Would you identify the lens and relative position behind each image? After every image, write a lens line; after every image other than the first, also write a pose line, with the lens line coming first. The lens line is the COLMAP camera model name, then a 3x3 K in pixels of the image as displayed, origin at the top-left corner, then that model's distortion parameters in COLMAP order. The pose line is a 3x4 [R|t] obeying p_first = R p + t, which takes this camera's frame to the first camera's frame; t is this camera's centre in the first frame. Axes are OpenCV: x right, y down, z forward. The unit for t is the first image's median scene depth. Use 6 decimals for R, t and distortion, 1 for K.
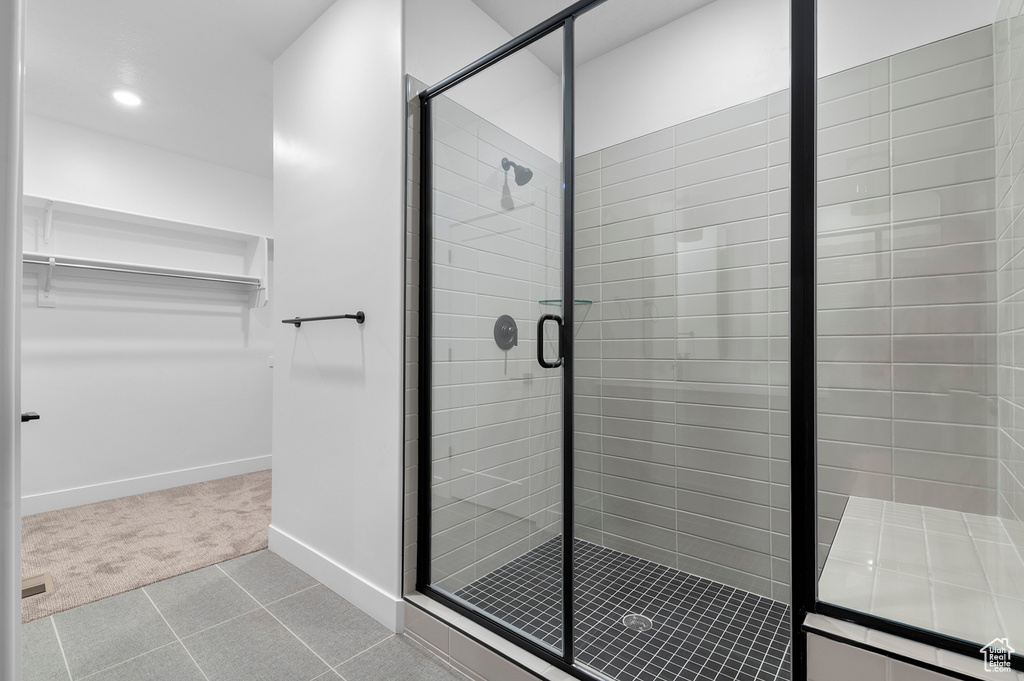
lens RADIAL K [[453.2, 0, 517.8], [0, 453.2, 345.3], [0, 0, 1]] dist [-0.003532, -0.000871]
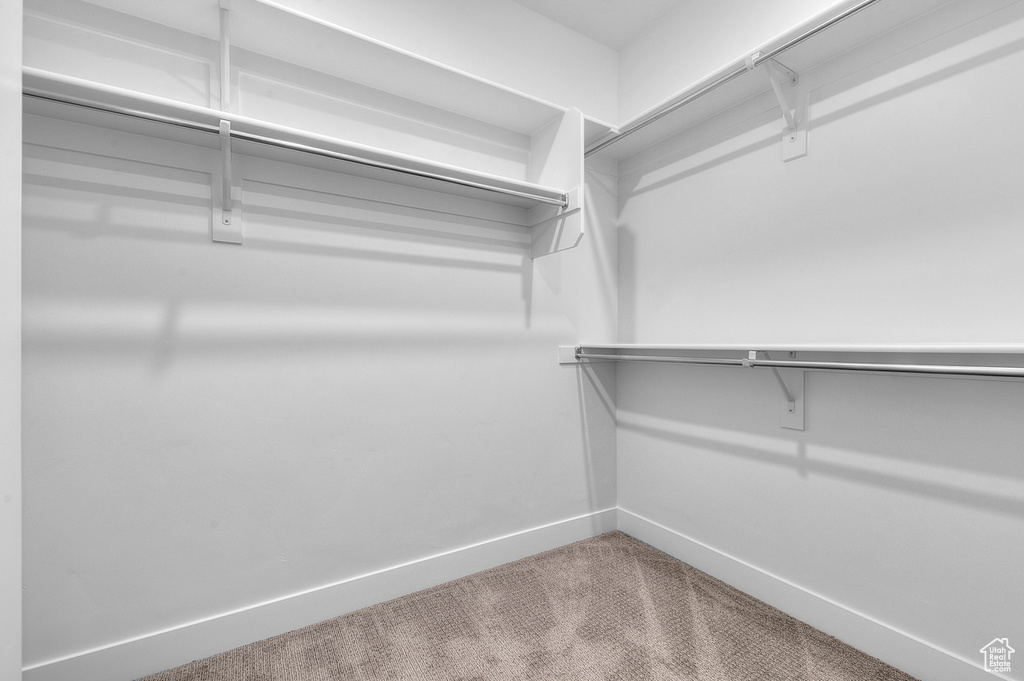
lens RADIAL K [[438.9, 0, 512.9], [0, 438.9, 347.3], [0, 0, 1]] dist [-0.003145, -0.002942]
pose [[0.945405, 0.006946, -0.325825, -0.639598], [-0.000638, 0.999810, 0.019464, 0.024203], [0.325898, -0.018193, 0.945230, 0.702045]]
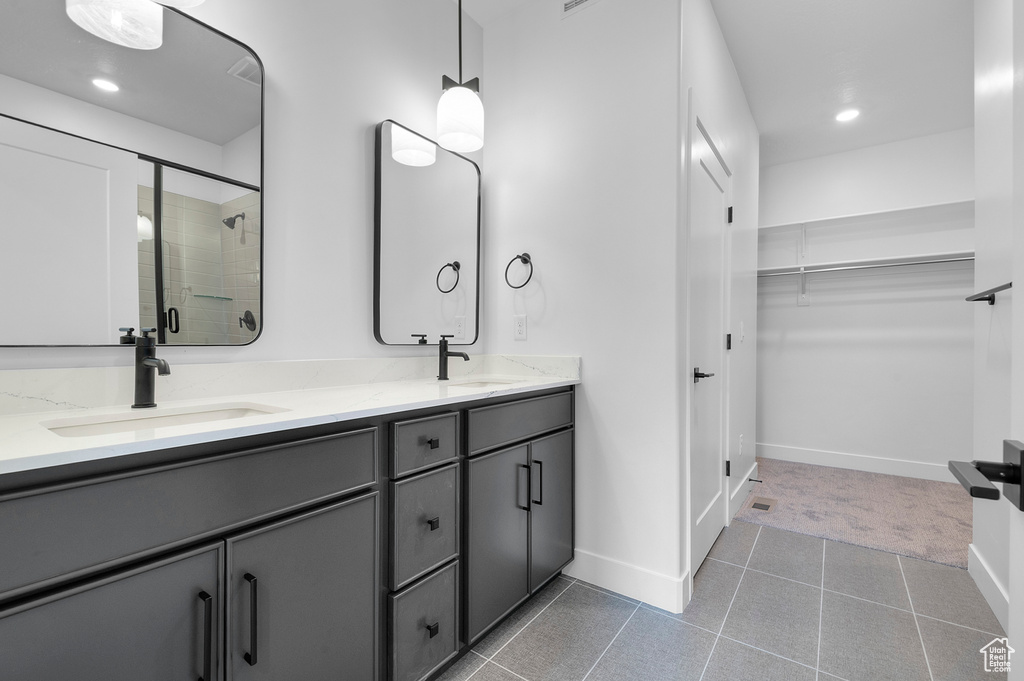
lens RADIAL K [[438.9, 0, 514.4], [0, 438.9, 341.8], [0, 0, 1]] dist [-0.003145, -0.002942]
pose [[0.065360, -0.002421, -0.997859, 0.175085], [0.007154, 0.999972, -0.001957, 0.016732], [0.997836, -0.007011, 0.065375, 0.094159]]
